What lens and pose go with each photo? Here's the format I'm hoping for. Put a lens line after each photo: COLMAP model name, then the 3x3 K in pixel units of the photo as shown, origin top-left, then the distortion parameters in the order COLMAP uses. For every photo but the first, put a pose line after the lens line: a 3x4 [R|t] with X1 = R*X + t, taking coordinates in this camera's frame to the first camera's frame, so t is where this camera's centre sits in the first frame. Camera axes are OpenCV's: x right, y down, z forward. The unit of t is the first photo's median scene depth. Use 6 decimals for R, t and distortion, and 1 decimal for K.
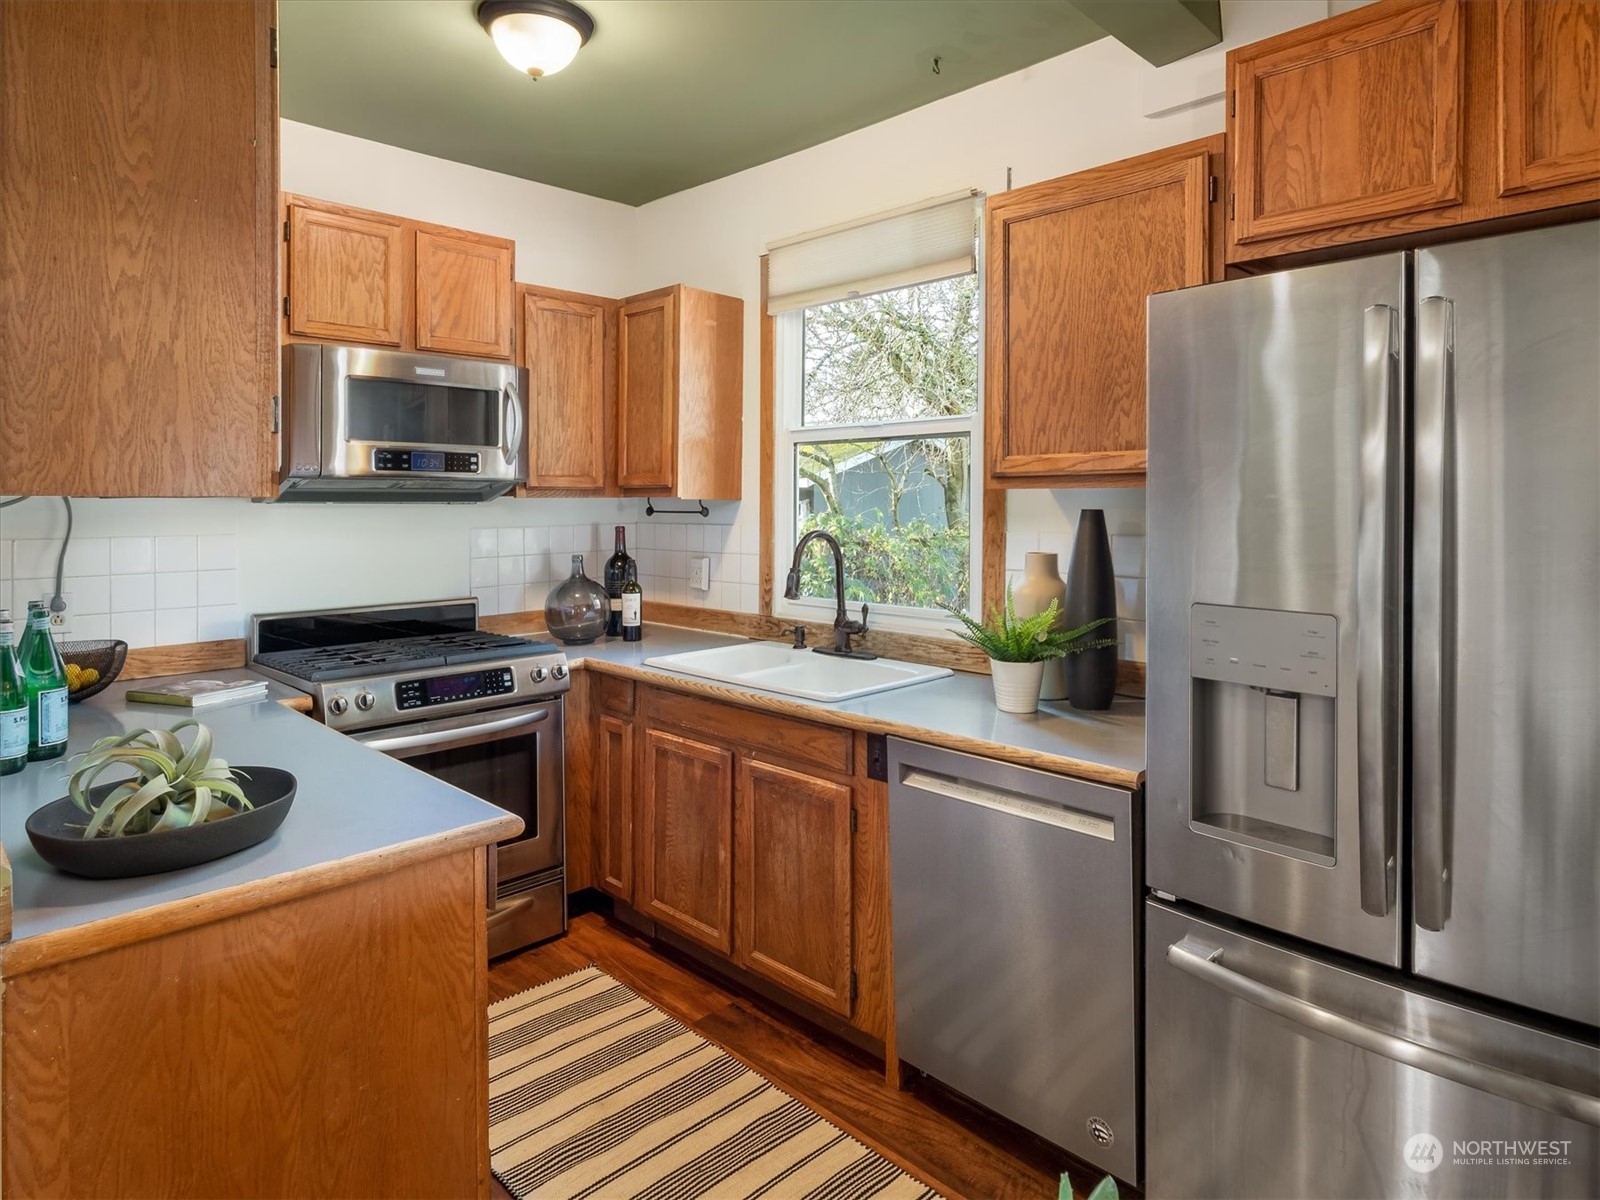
lens RADIAL K [[955.7, 0, 788.6], [0, 955.7, 513.9], [0, 0, 1]] dist [-0.004870, 0.003436]
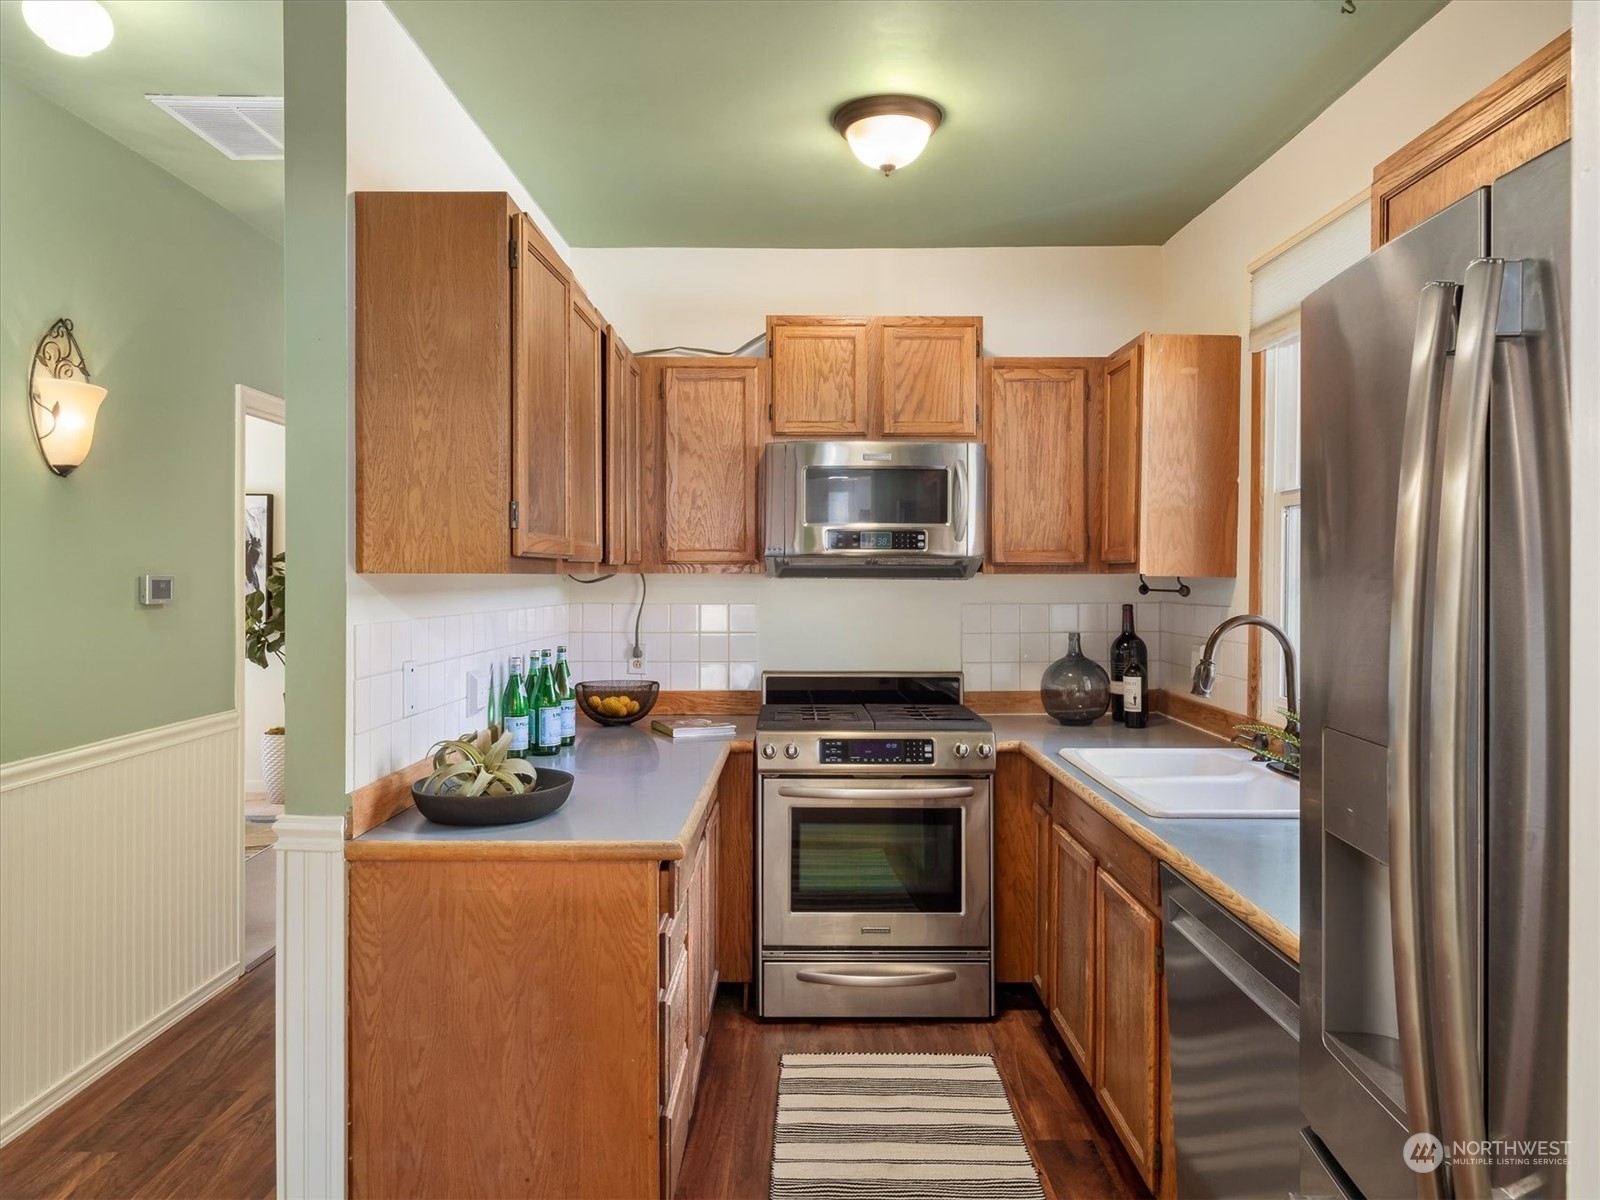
lens RADIAL K [[1053.8, 0, 787.8], [0, 1053.8, 588.0], [0, 0, 1]] dist [0.004079, -0.002504]
pose [[0.706351, 0.011472, -0.707769, 0.411194], [-0.012820, 0.999912, 0.003413, -0.003879], [0.707746, 0.006663, 0.706436, 0.092875]]
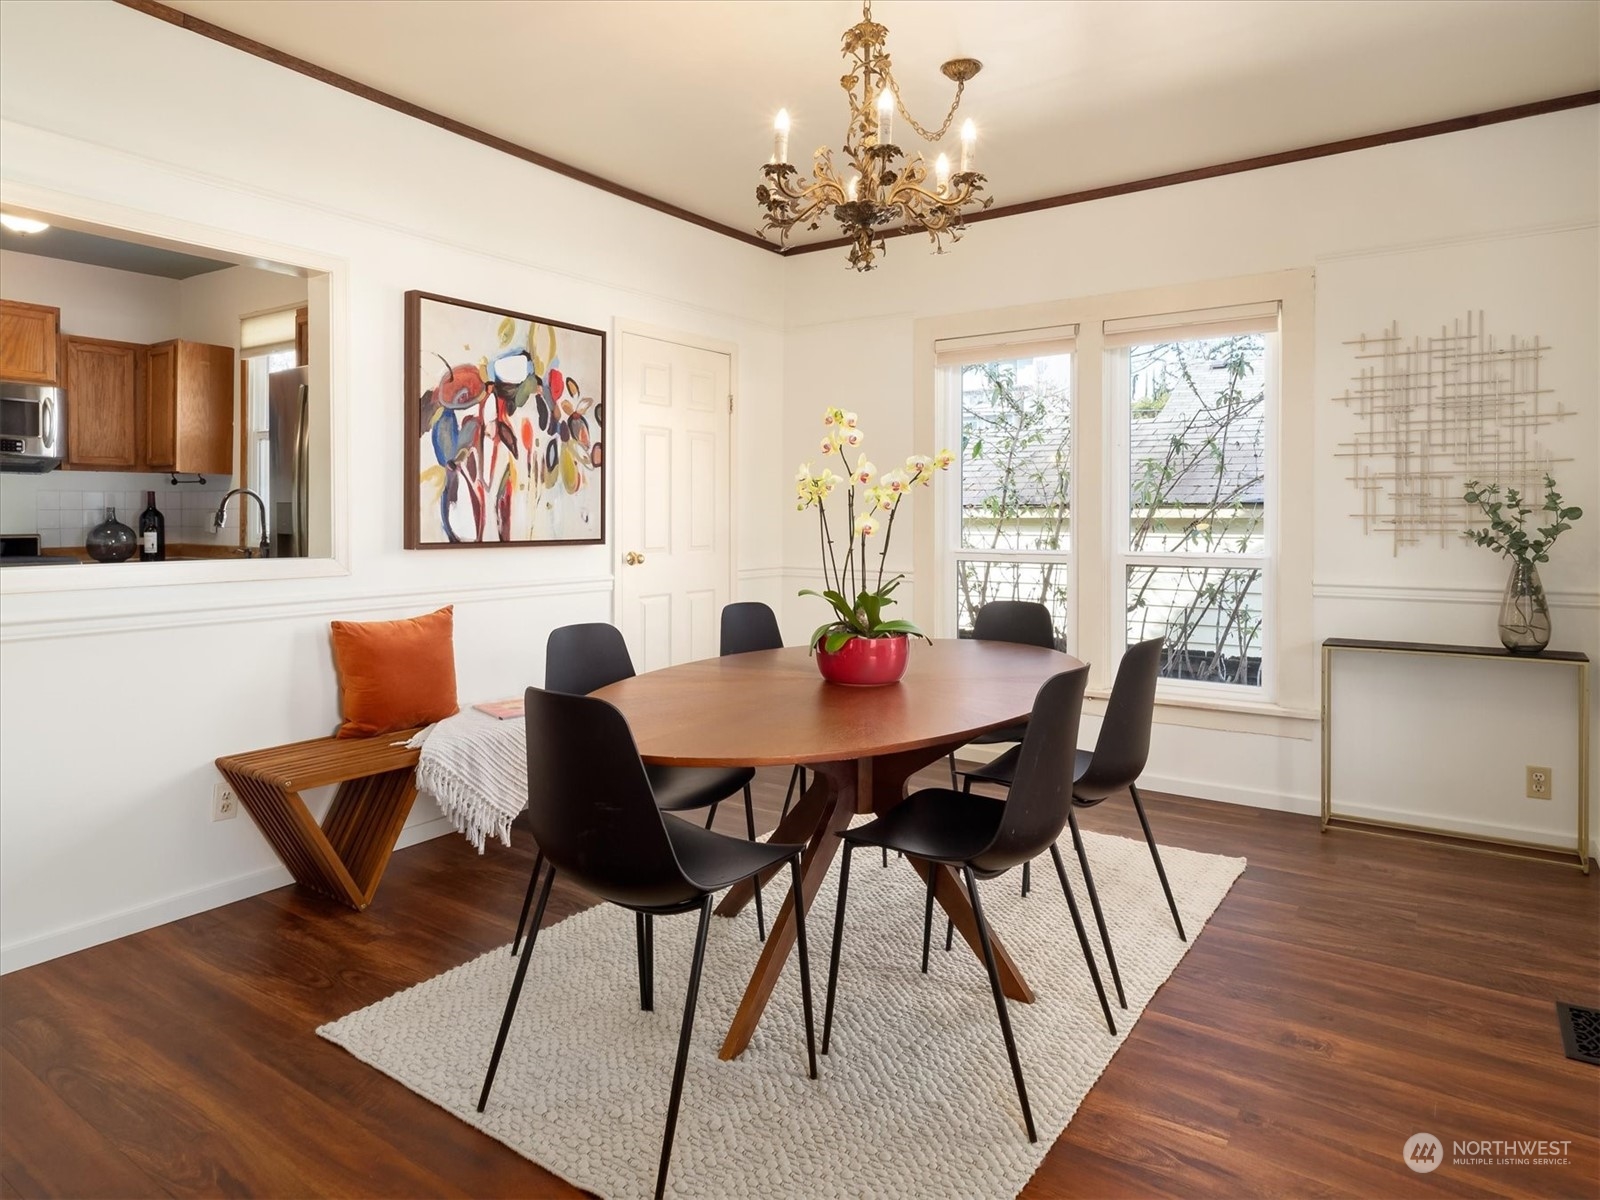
lens RADIAL K [[955.7, 0, 808.6], [0, 955.7, 522.2], [0, 0, 1]] dist [-0.004870, 0.003436]
pose [[0.983058, 0.004081, 0.183248, 0.757527], [-0.003711, 0.999990, -0.002361, 0.081317], [-0.183256, 0.001641, 0.983064, -0.921229]]
